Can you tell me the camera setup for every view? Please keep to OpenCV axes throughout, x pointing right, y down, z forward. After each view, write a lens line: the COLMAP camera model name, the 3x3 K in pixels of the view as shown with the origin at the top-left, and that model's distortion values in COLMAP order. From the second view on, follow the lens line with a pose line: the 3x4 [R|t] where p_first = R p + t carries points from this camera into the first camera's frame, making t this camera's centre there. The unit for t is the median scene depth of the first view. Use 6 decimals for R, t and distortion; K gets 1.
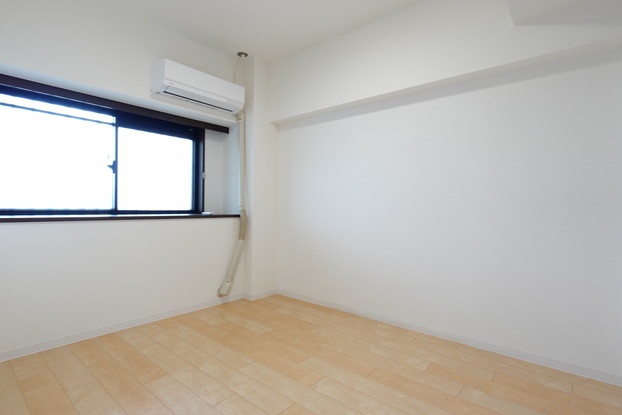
lens RADIAL K [[312.1, 0, 311.0], [0, 312.1, 207.5], [0, 0, 1]] dist [0.002074, 0.000444]
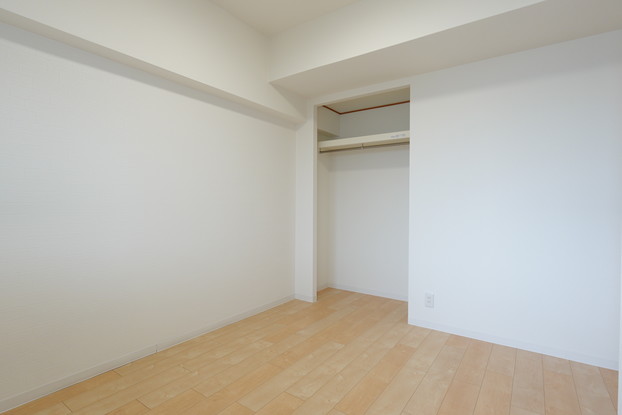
lens RADIAL K [[312.1, 0, 311.0], [0, 312.1, 207.5], [0, 0, 1]] dist [0.002074, 0.000444]
pose [[-0.082596, -0.017350, 0.996432, -0.832303], [-0.003454, 0.999847, 0.017123, -0.030540], [-0.996577, -0.002027, -0.082643, 0.930559]]
